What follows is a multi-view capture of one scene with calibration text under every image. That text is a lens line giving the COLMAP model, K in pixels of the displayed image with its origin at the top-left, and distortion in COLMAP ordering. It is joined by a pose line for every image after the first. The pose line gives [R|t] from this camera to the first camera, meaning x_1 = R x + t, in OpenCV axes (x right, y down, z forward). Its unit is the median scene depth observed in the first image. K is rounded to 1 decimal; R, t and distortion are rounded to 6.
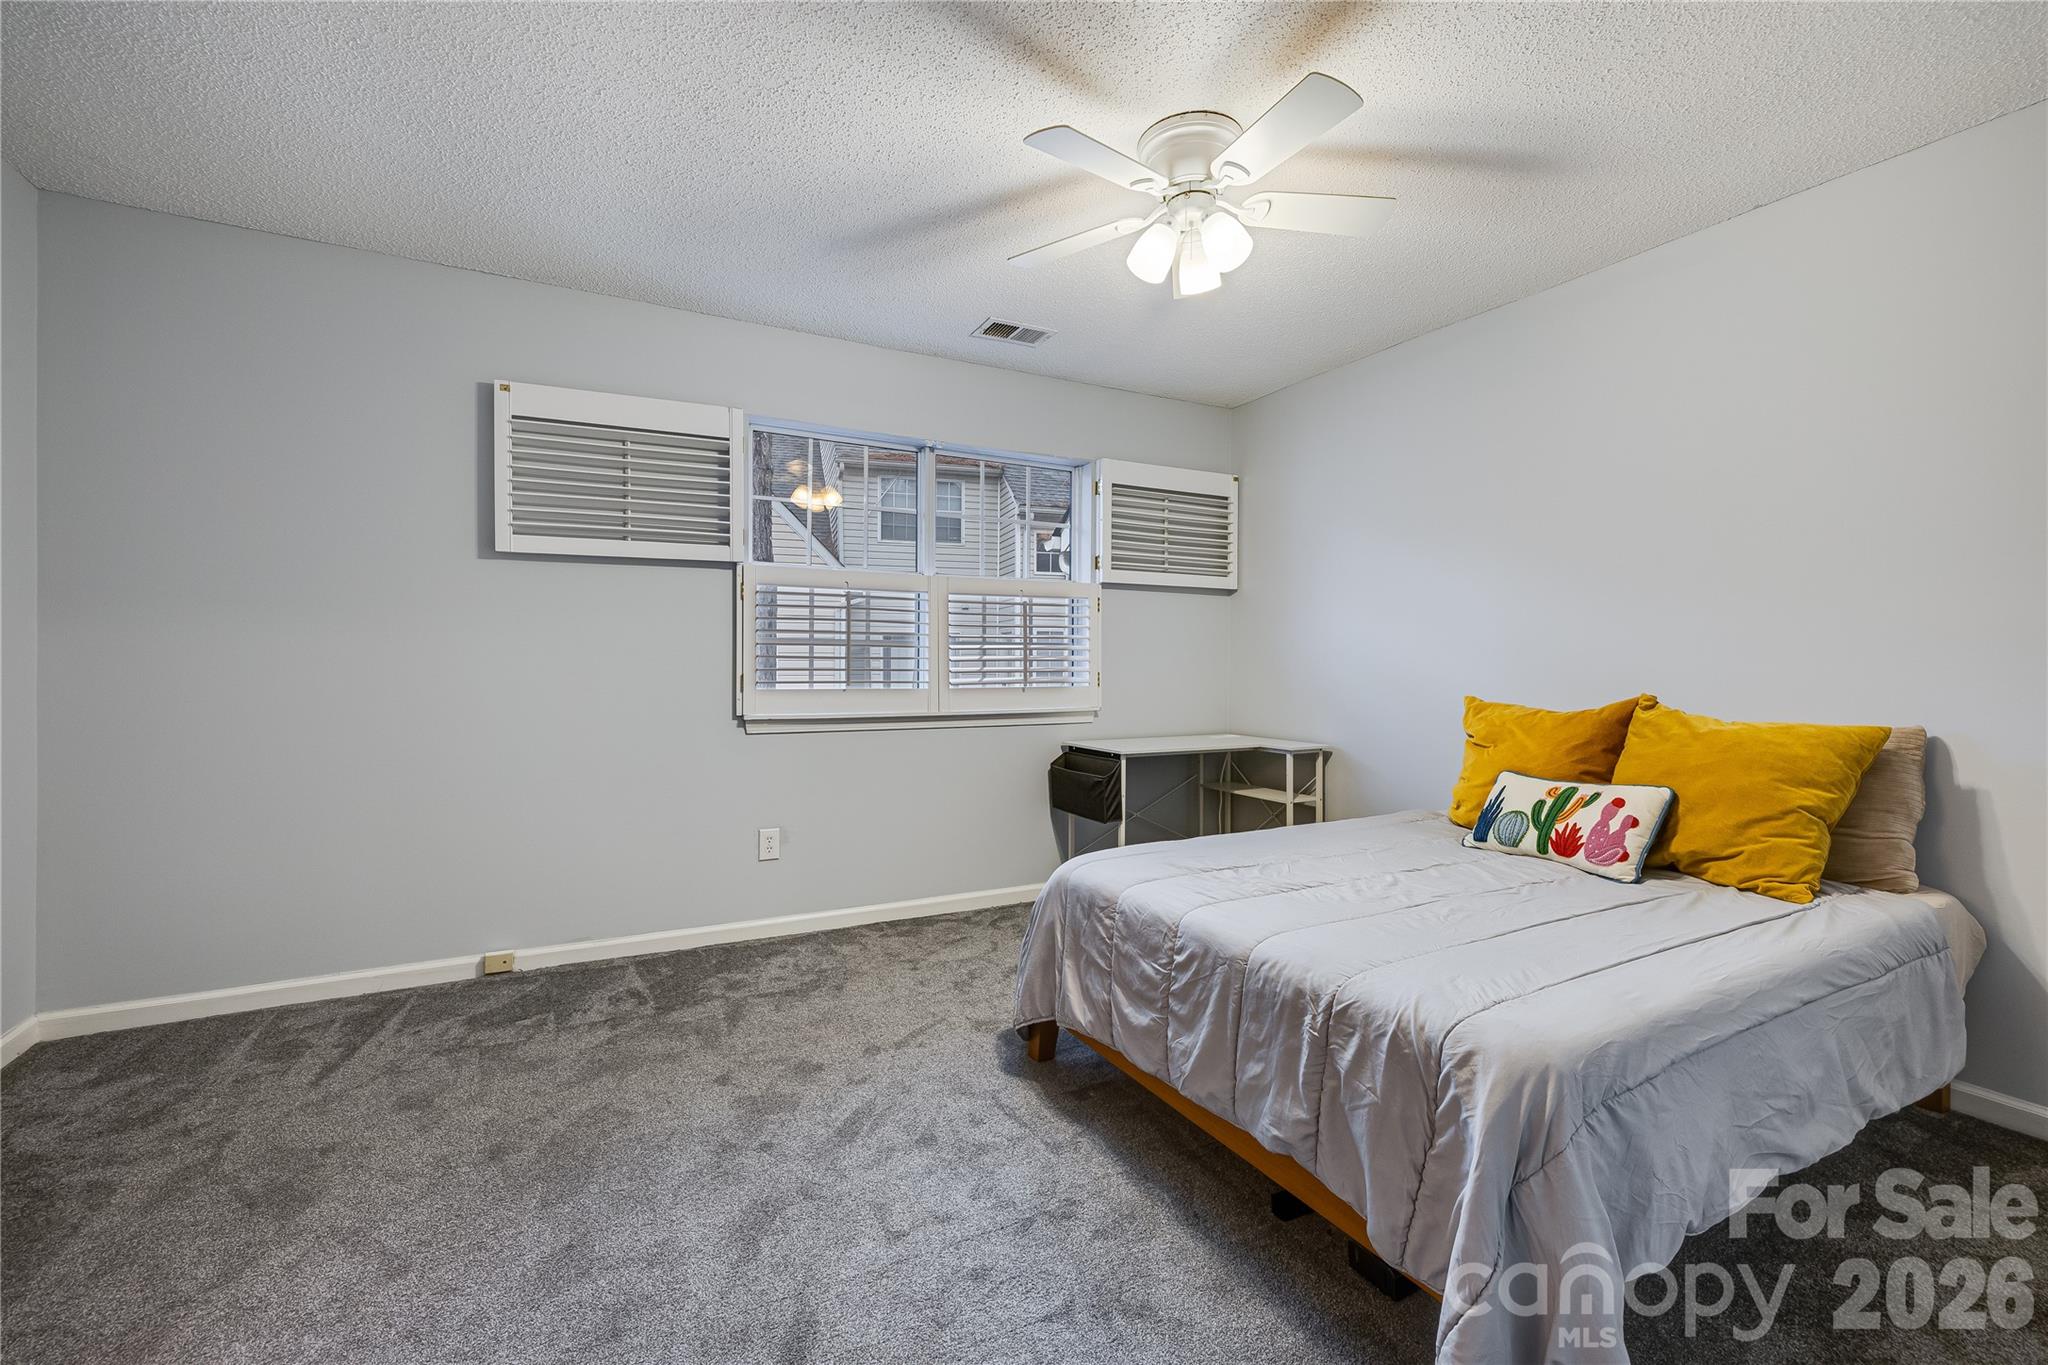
lens RADIAL K [[864.1, 0, 1019.7], [0, 864.1, 658.8], [0, 0, 1]] dist [0.003874, 0.000427]
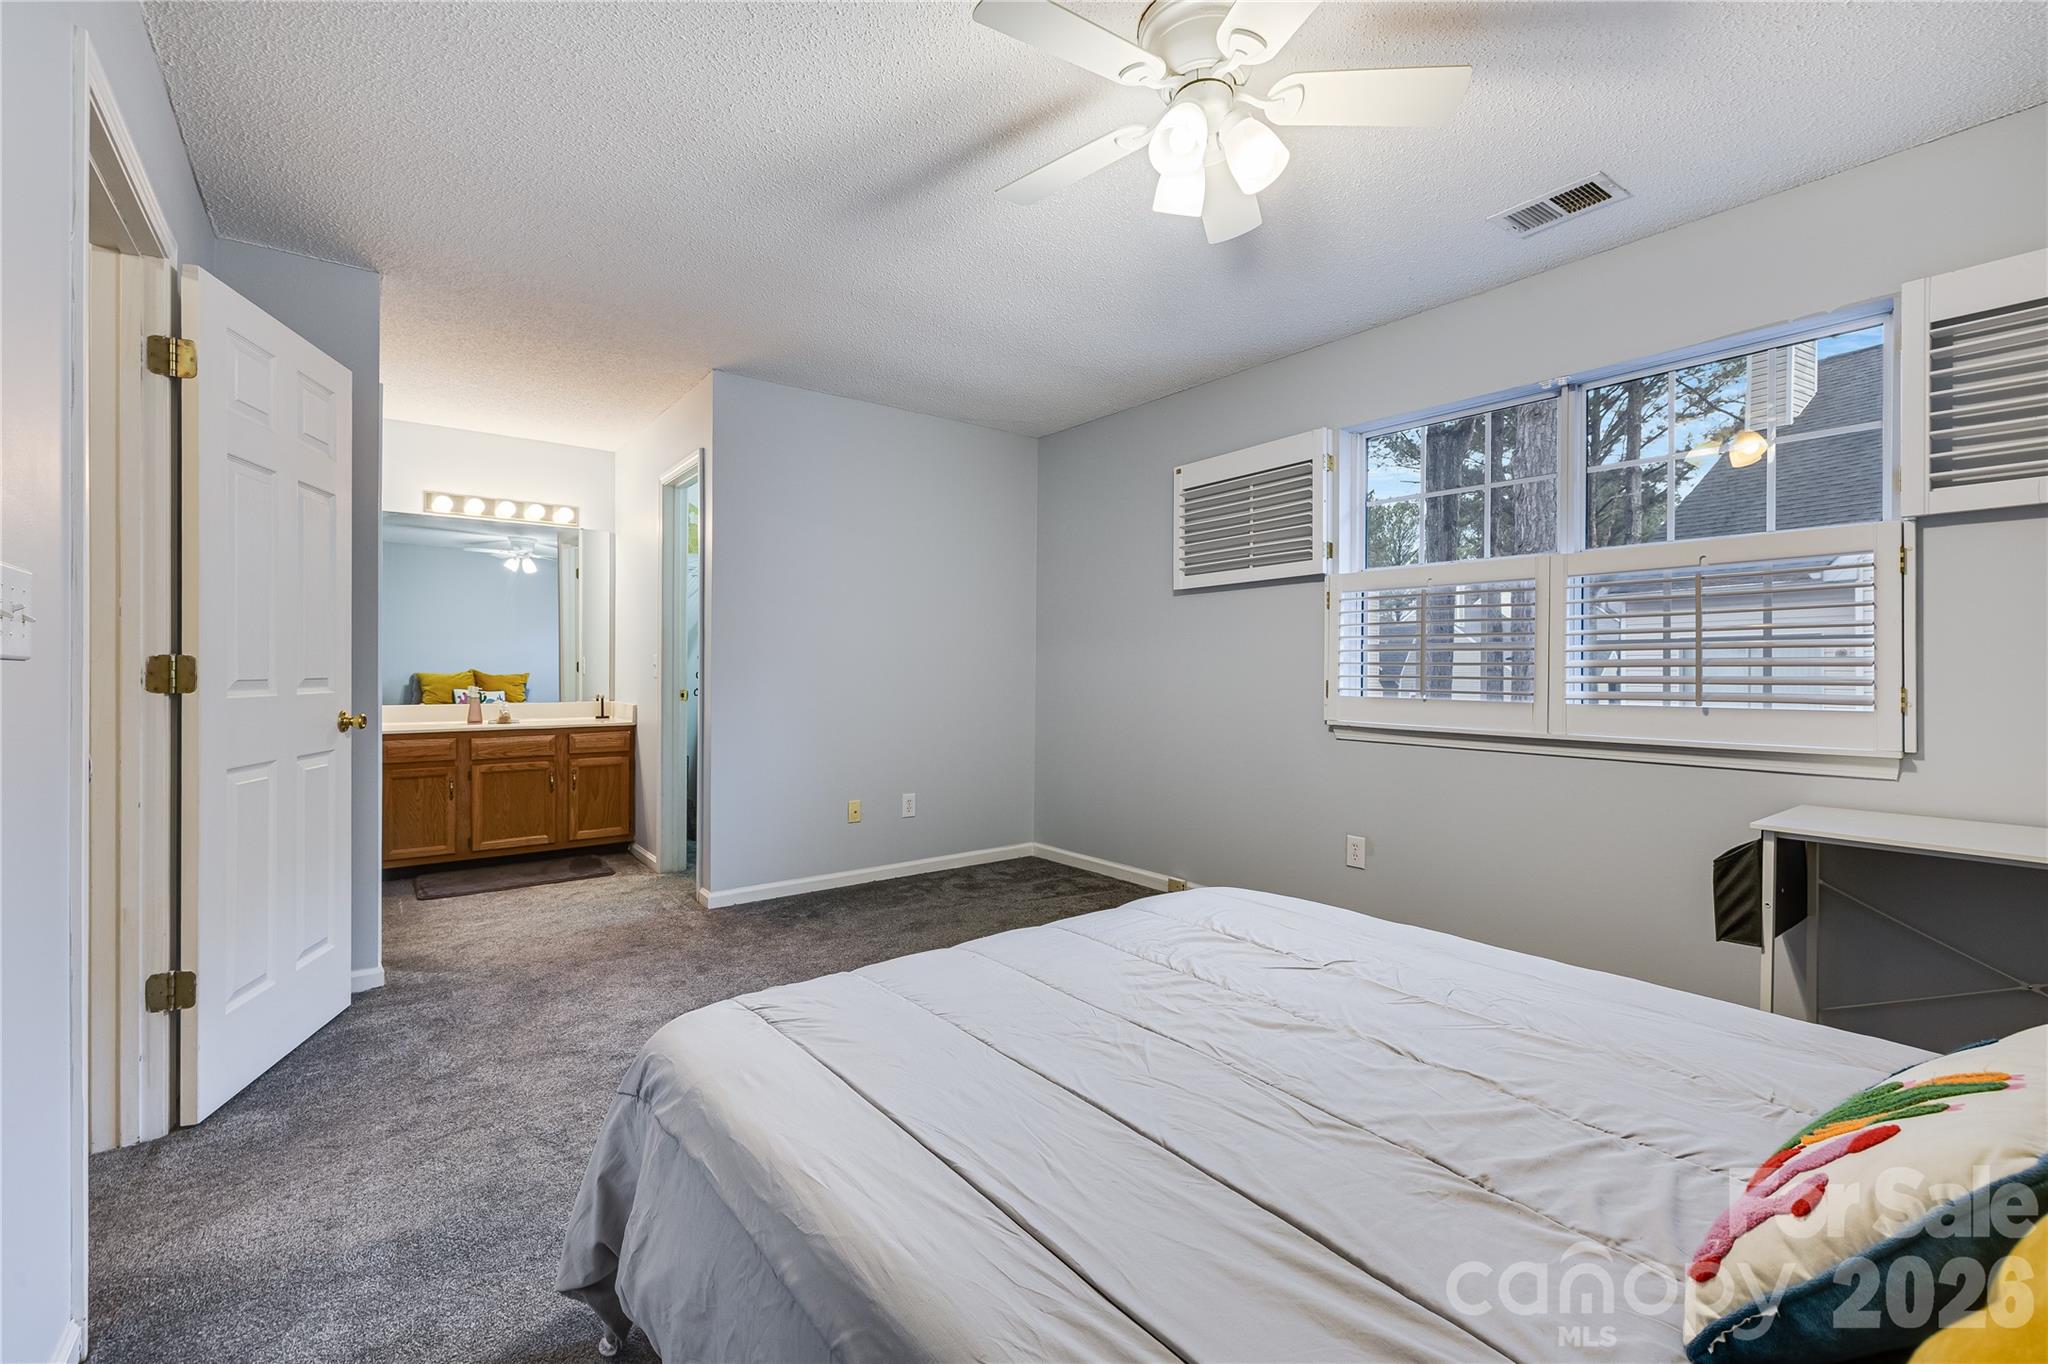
lens RADIAL K [[864.1, 0, 1019.7], [0, 864.1, 658.3], [0, 0, 1]] dist [0.003874, 0.000427]
pose [[0.161869, -0.013309, -0.986722, 0.725950], [0.001530, 0.999911, -0.013236, 0.004265], [0.986811, 0.000633, 0.161875, 0.524200]]
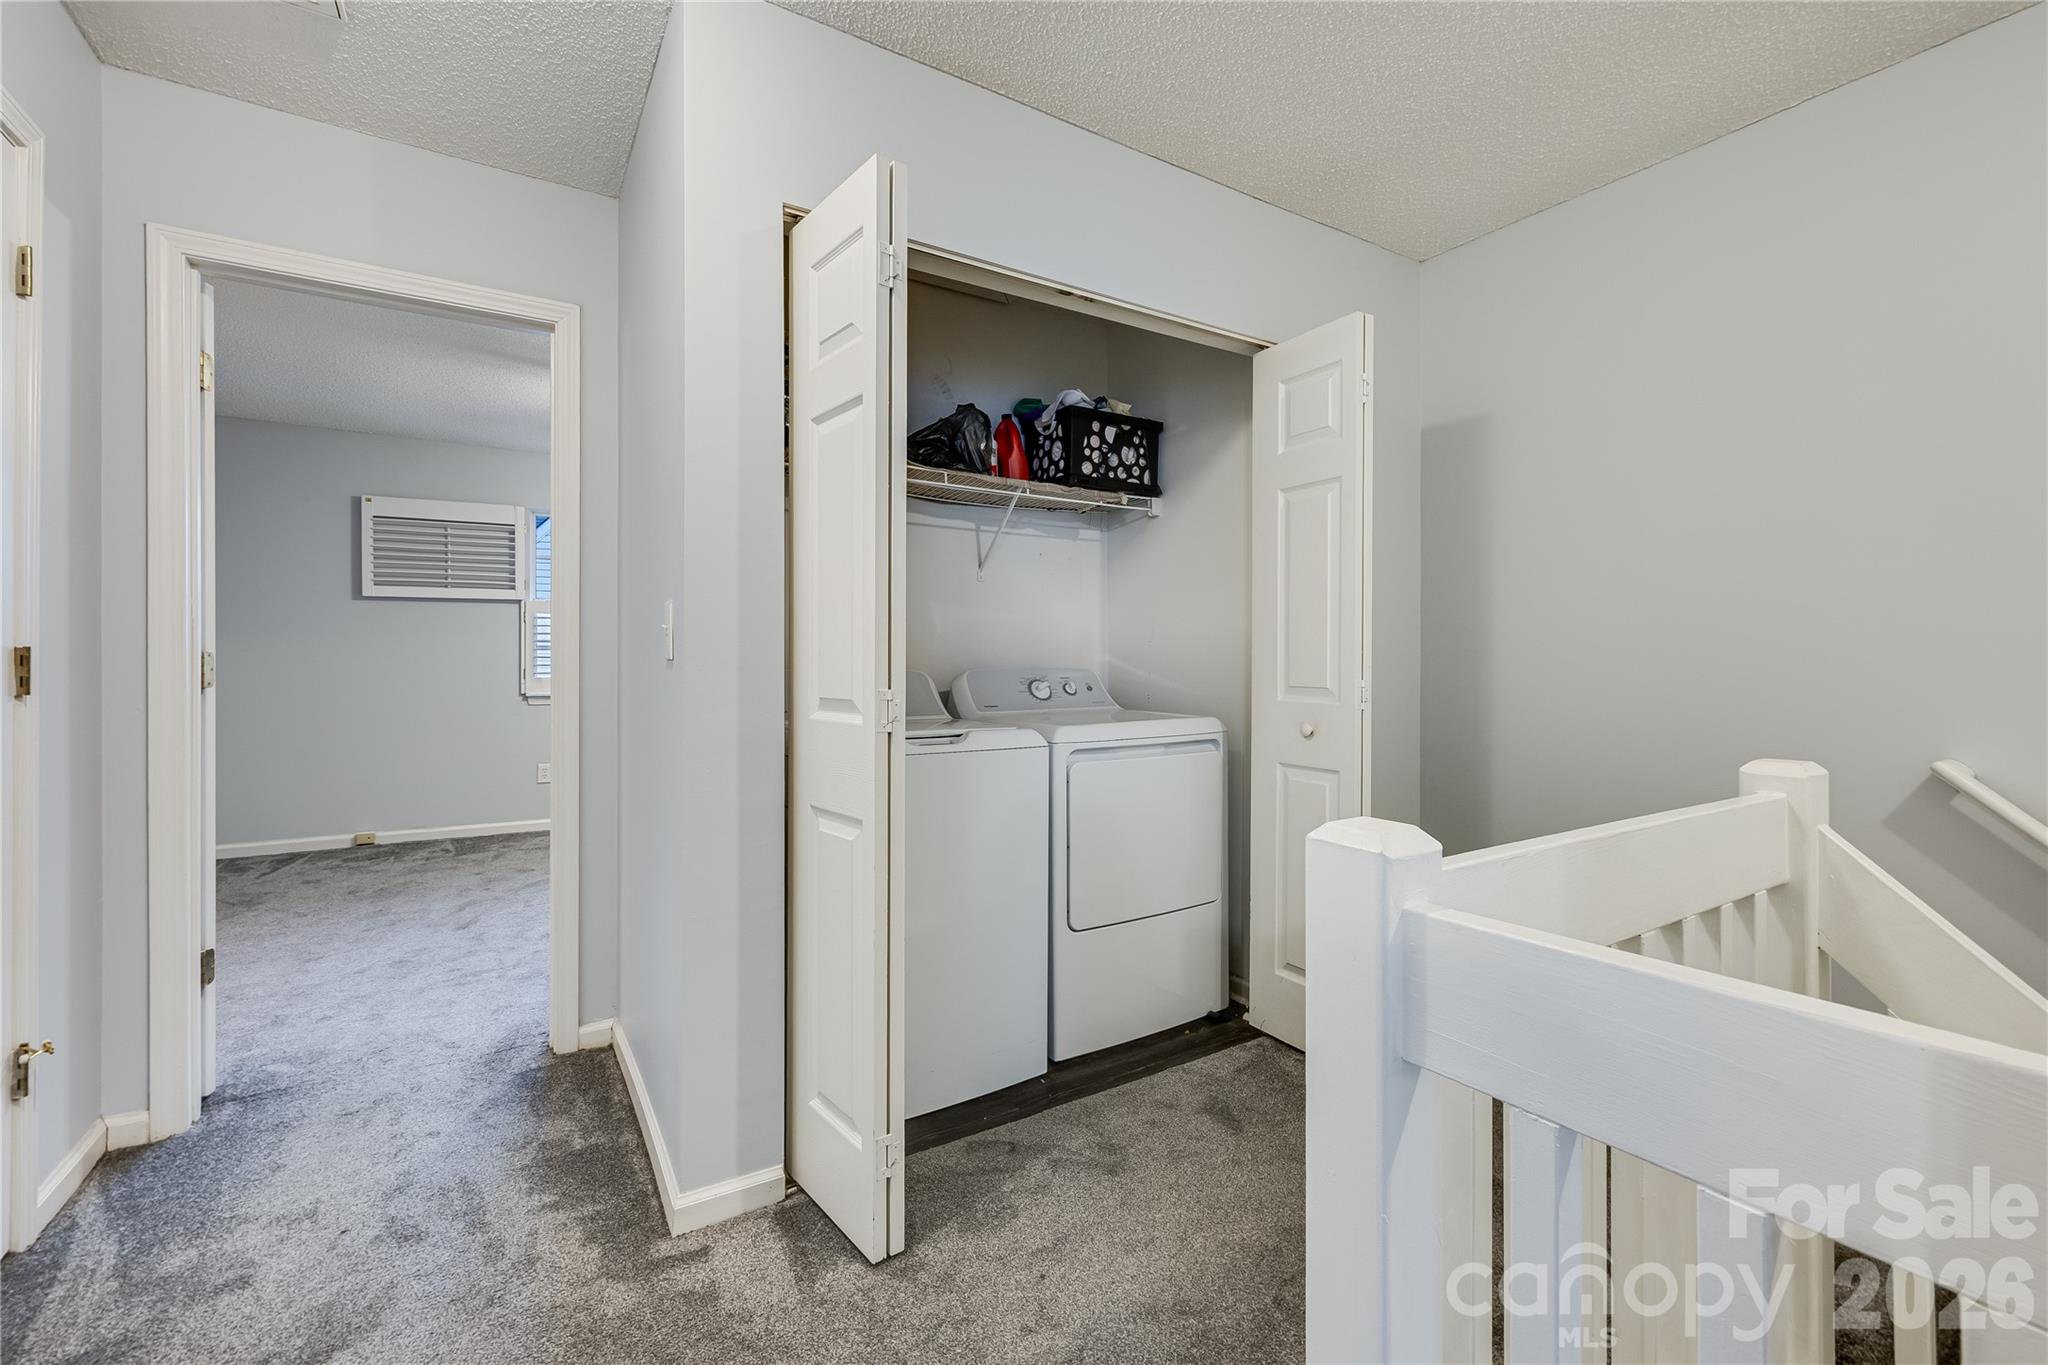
lens RADIAL K [[864.1, 0, 1019.7], [0, 864.1, 658.8], [0, 0, 1]] dist [0.003874, 0.000427]
pose [[0.997965, -0.001340, 0.063755, 0.570739], [0.001189, 0.999996, 0.002417, -0.003508], [-0.063758, -0.002336, 0.997963, -0.776500]]
